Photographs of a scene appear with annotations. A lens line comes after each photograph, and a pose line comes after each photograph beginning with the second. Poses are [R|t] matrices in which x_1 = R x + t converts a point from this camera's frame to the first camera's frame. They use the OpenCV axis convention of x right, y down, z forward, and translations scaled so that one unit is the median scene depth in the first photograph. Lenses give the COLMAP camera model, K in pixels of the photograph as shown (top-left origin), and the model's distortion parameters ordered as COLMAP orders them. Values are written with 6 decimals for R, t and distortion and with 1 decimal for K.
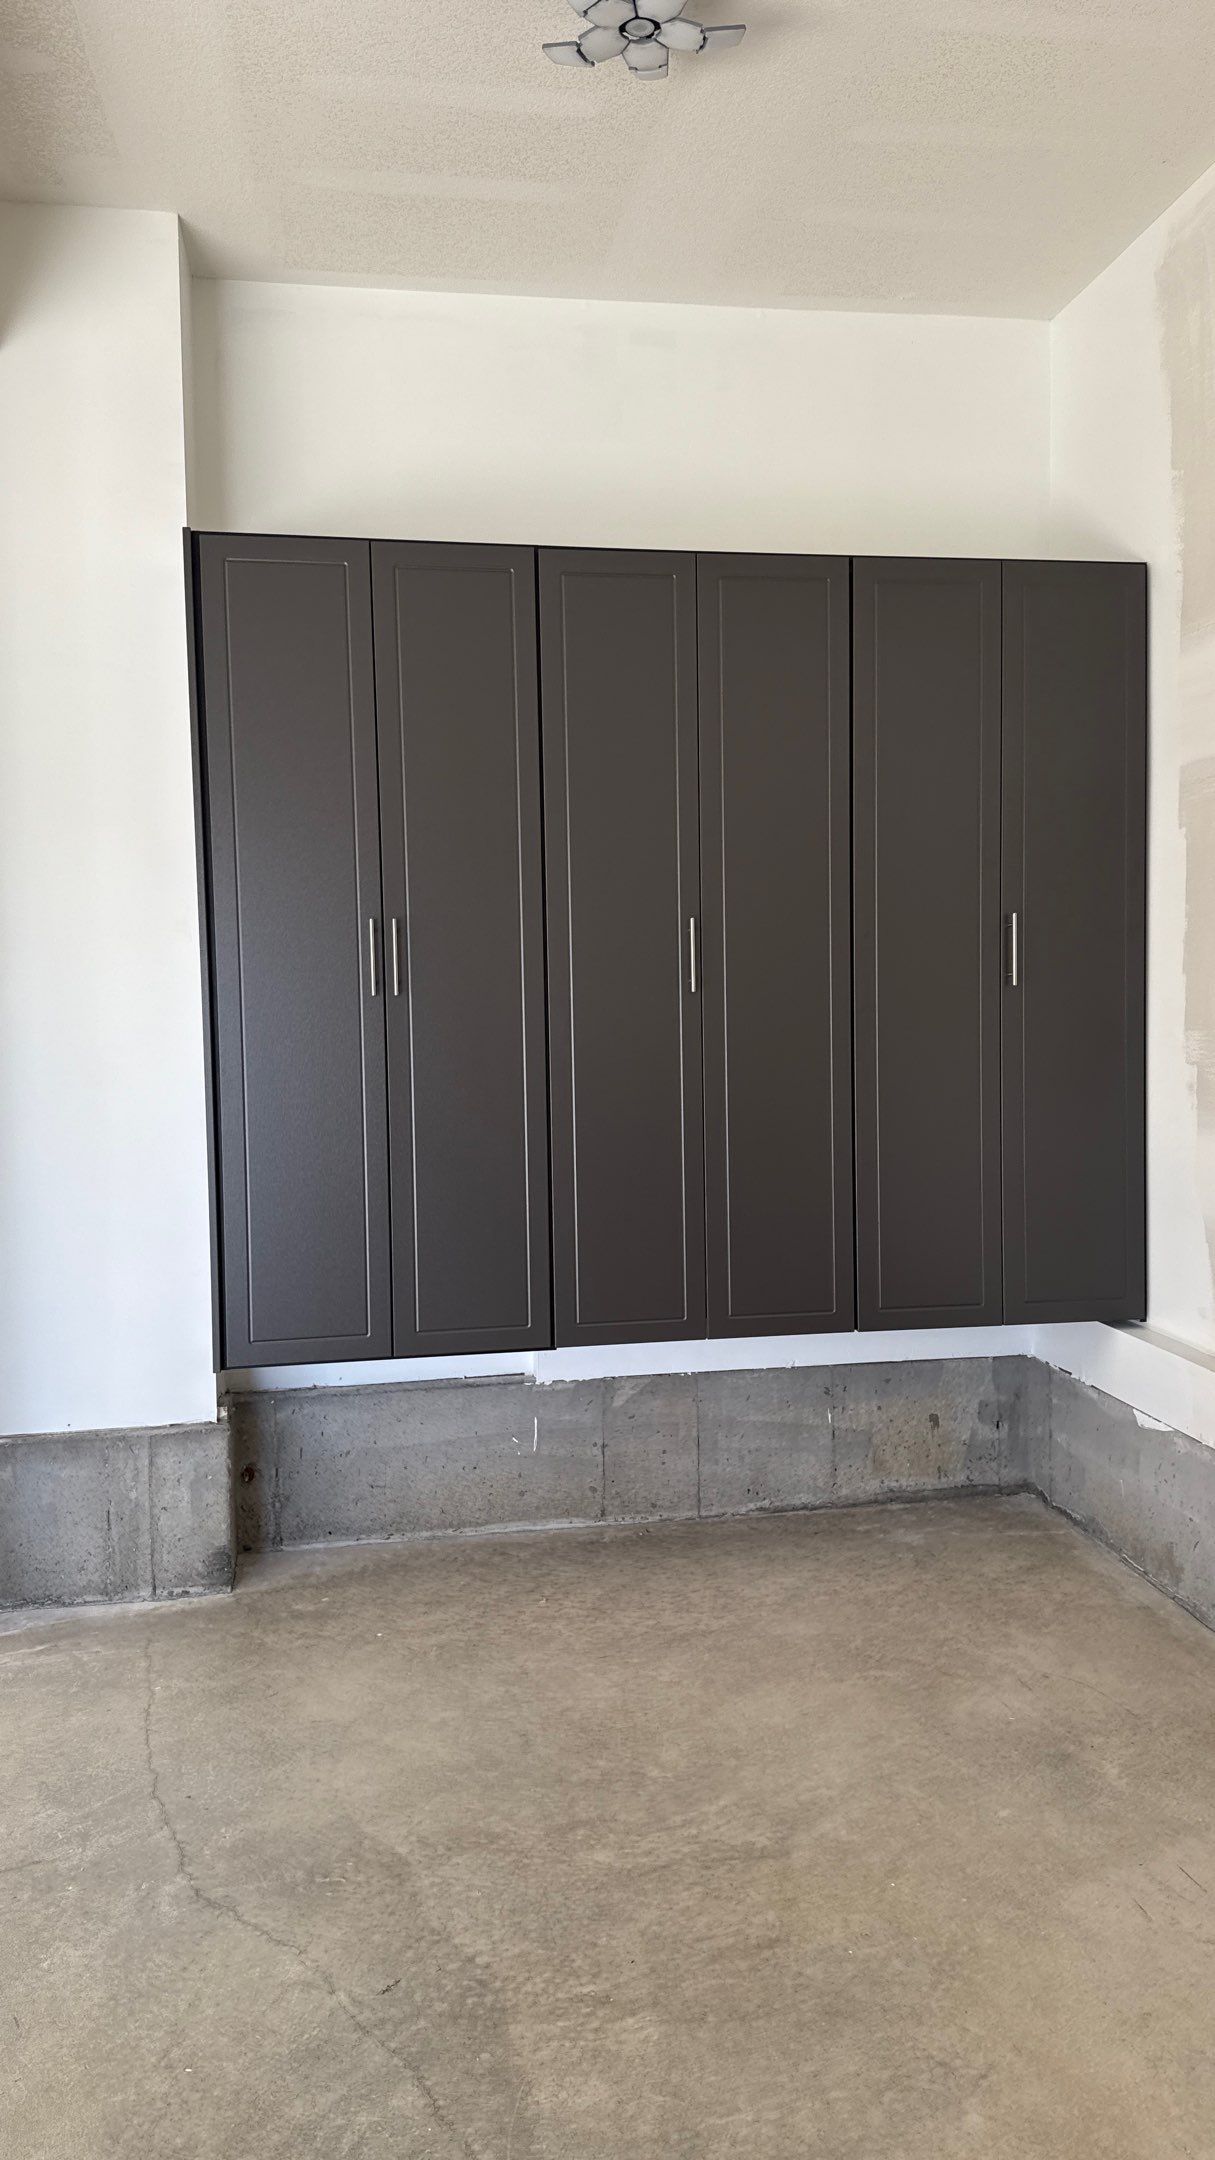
lens RADIAL K [[1532.2, 0, 607.5], [0, 1532.2, 1080.0], [0, 0, 1]] dist [0.074835, -0.134686]
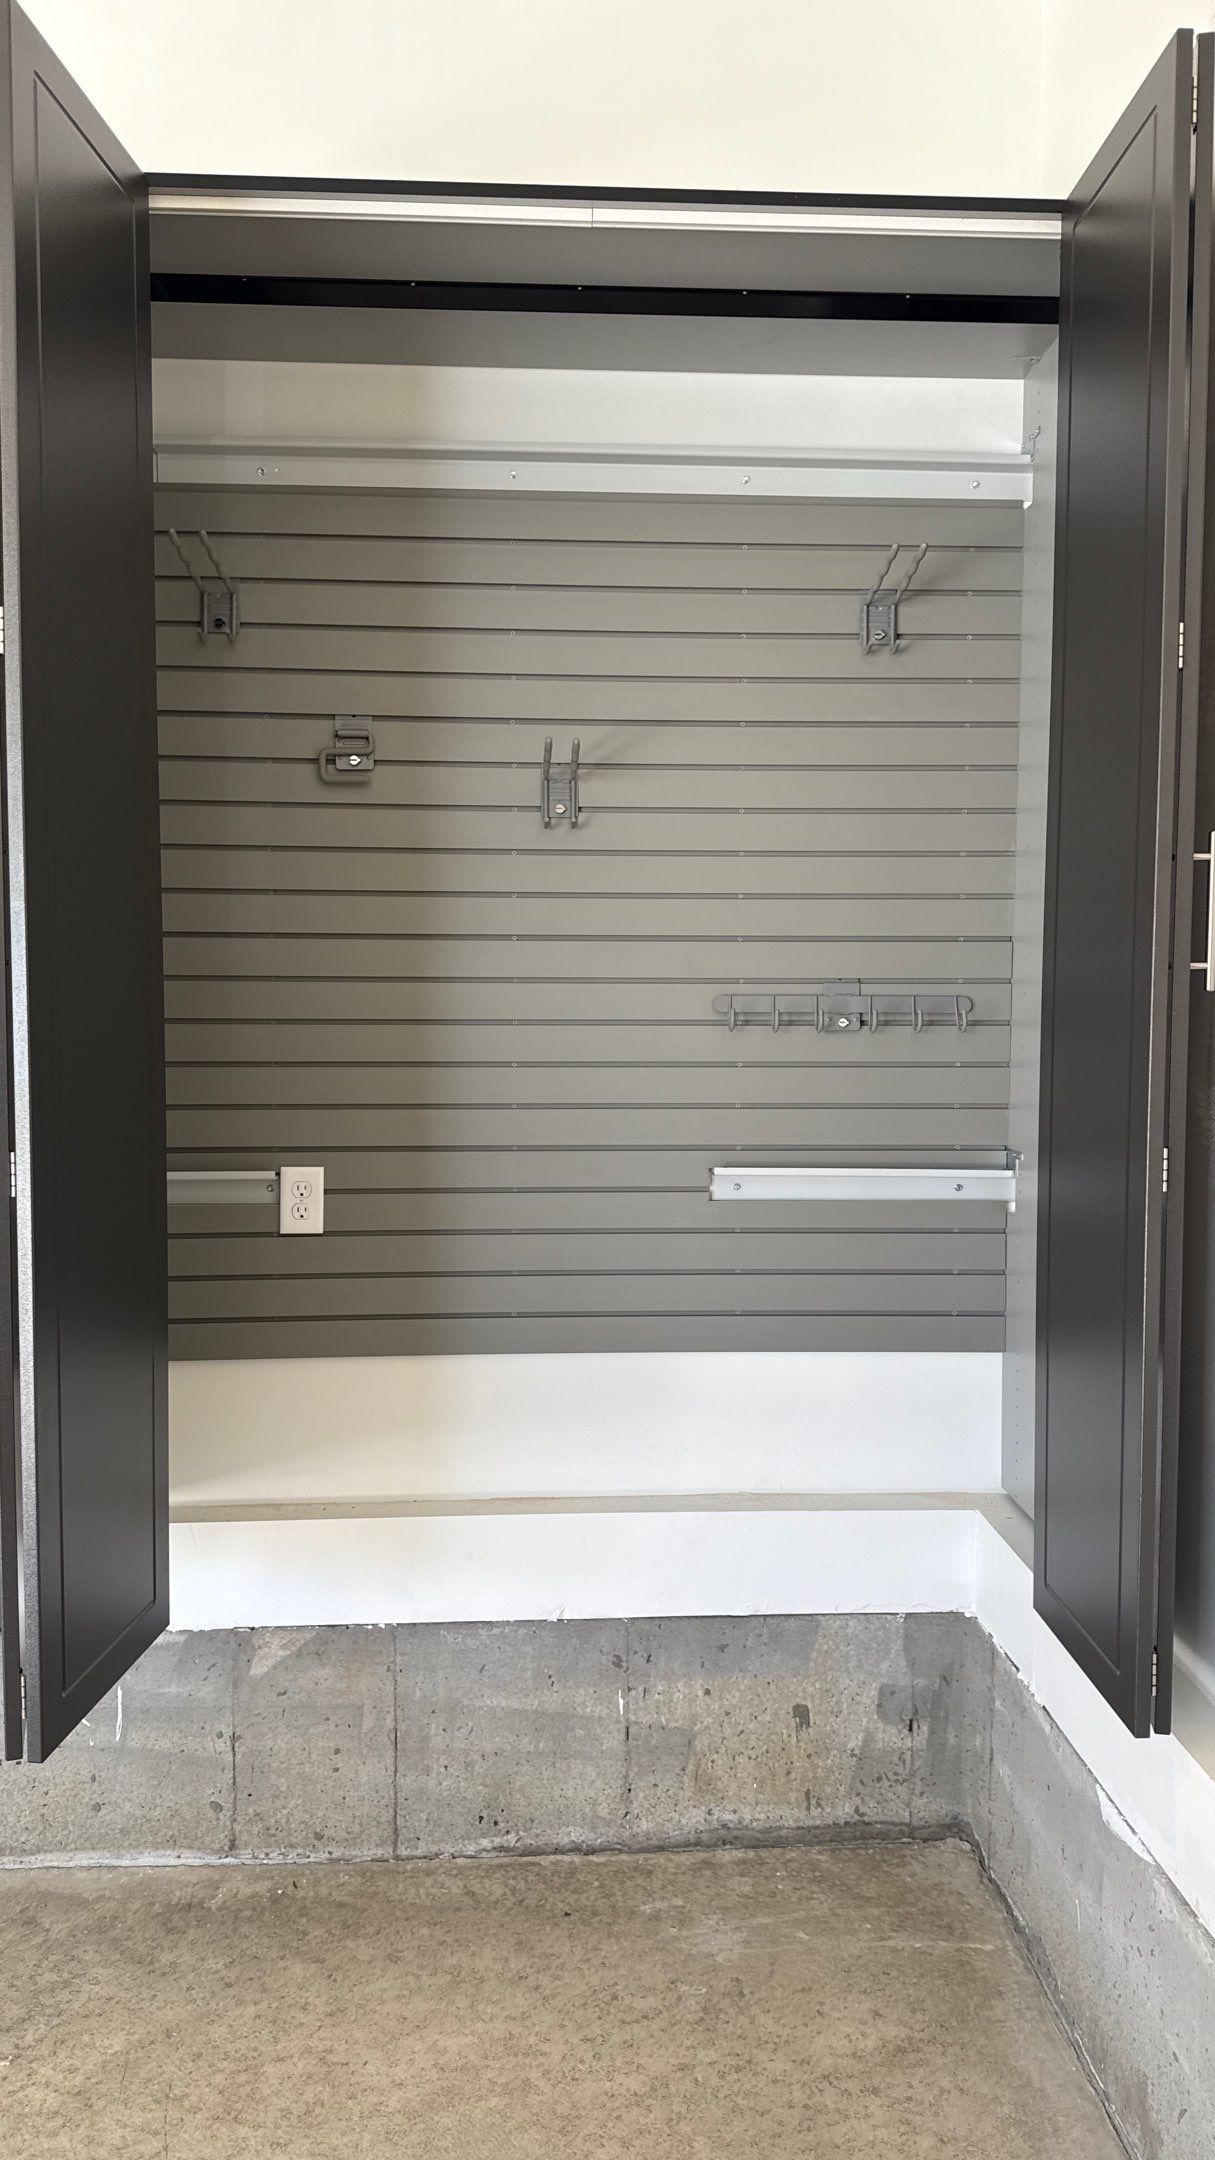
lens RADIAL K [[1505.0, 0, 609.9], [0, 1505.0, 1073.3], [0, 0, 1]] dist [0.077917, -0.126515]
pose [[0.993631, 0.034529, -0.107260, 0.197401], [-0.035220, 0.999369, -0.004555, -0.028681], [0.107035, 0.008303, 0.994221, 0.400481]]
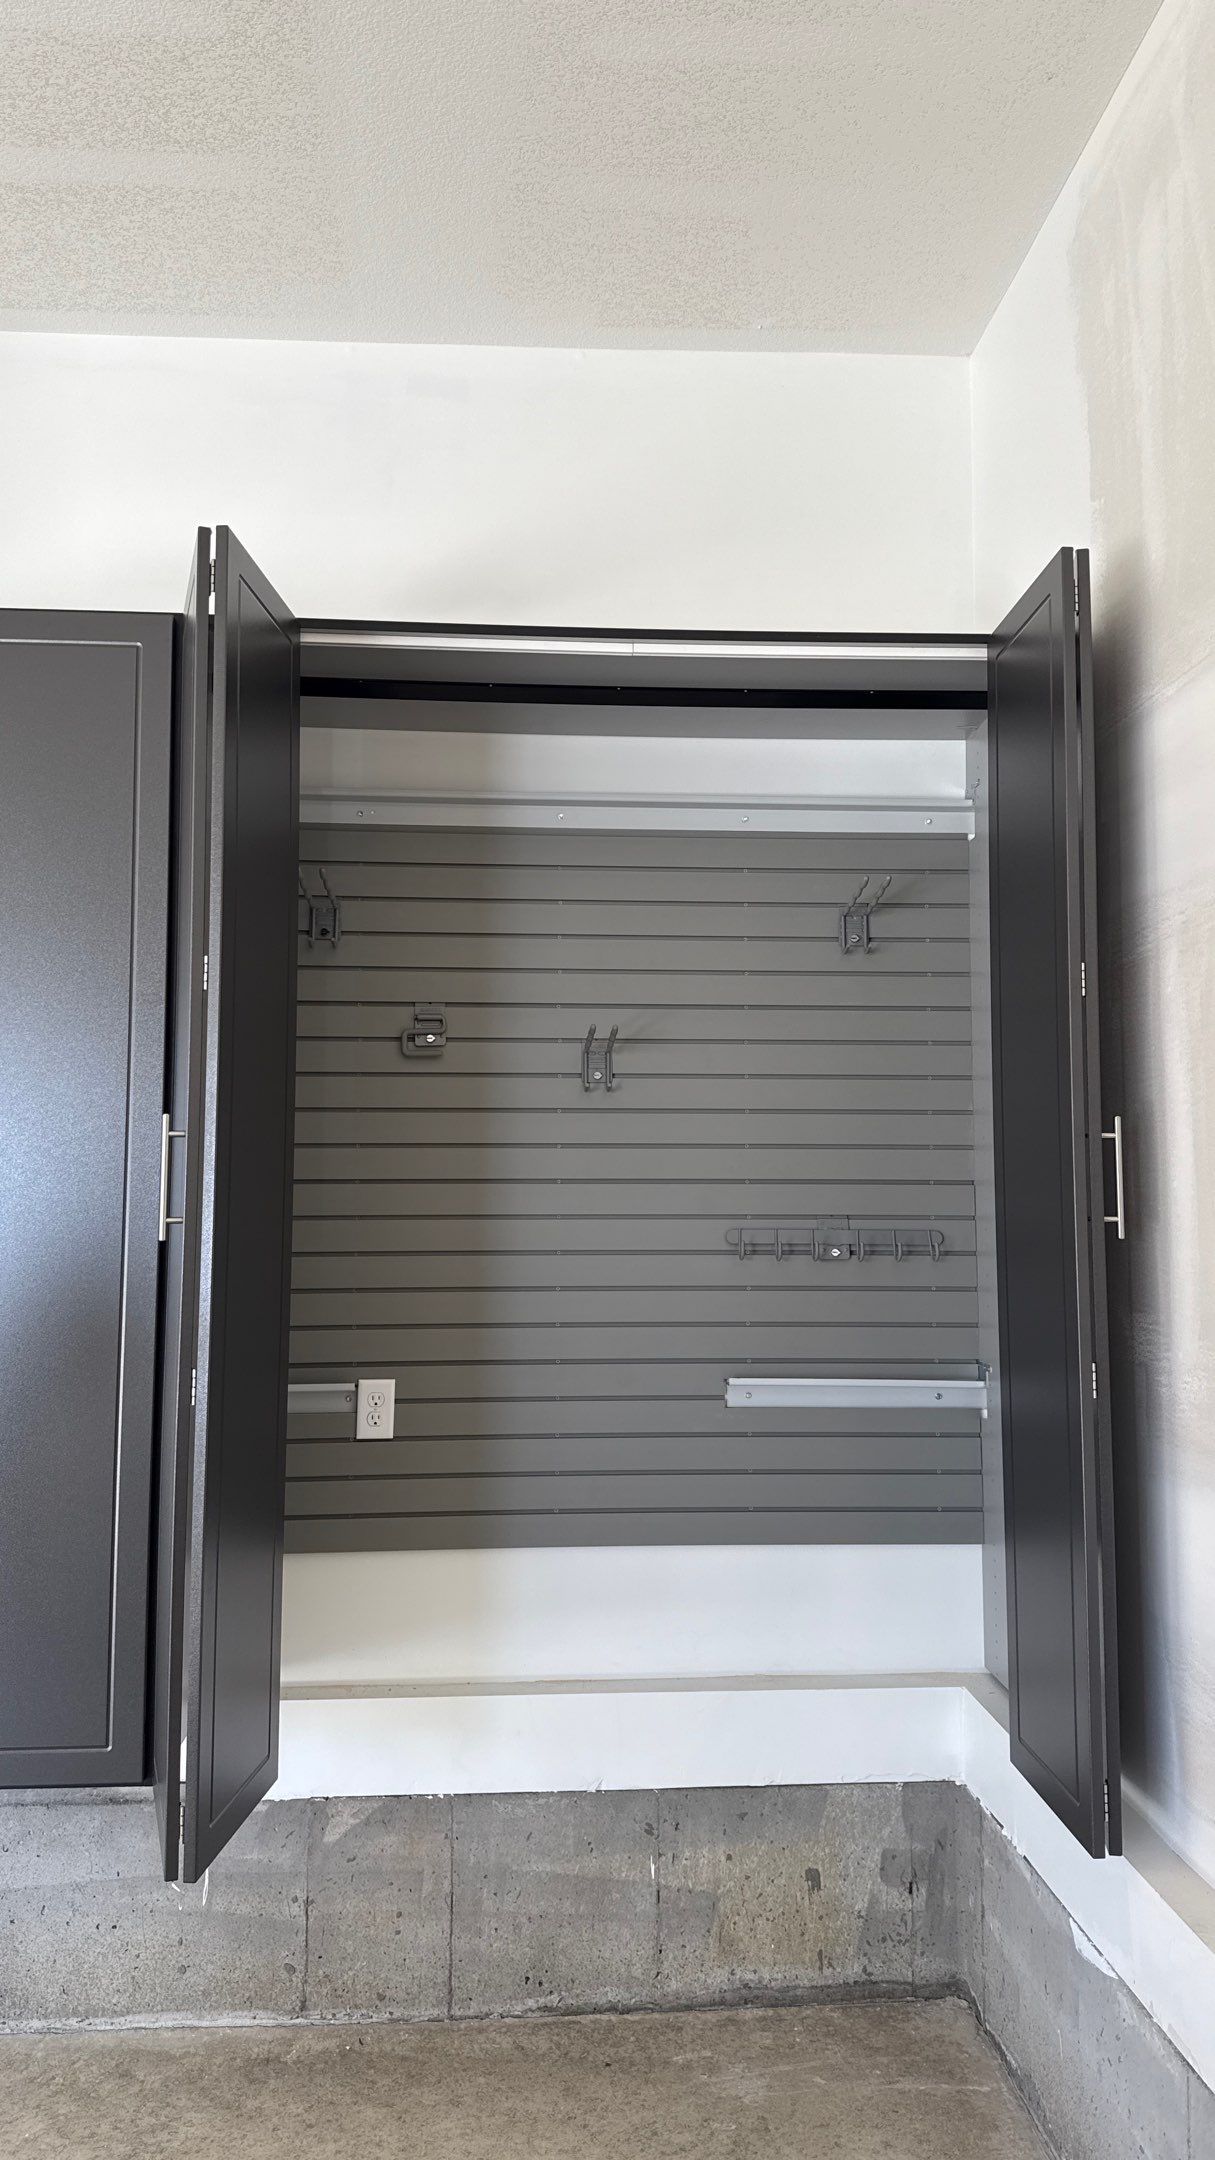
lens RADIAL K [[1495.3, 0, 624.2], [0, 1495.3, 1062.4], [0, 0, 1]] dist [0.049353, -0.067619]
pose [[0.995577, 0.017251, -0.092348, 0.188830], [-0.031139, 0.988023, -0.151134, -0.033839], [0.088635, 0.153341, 0.984190, 0.286083]]
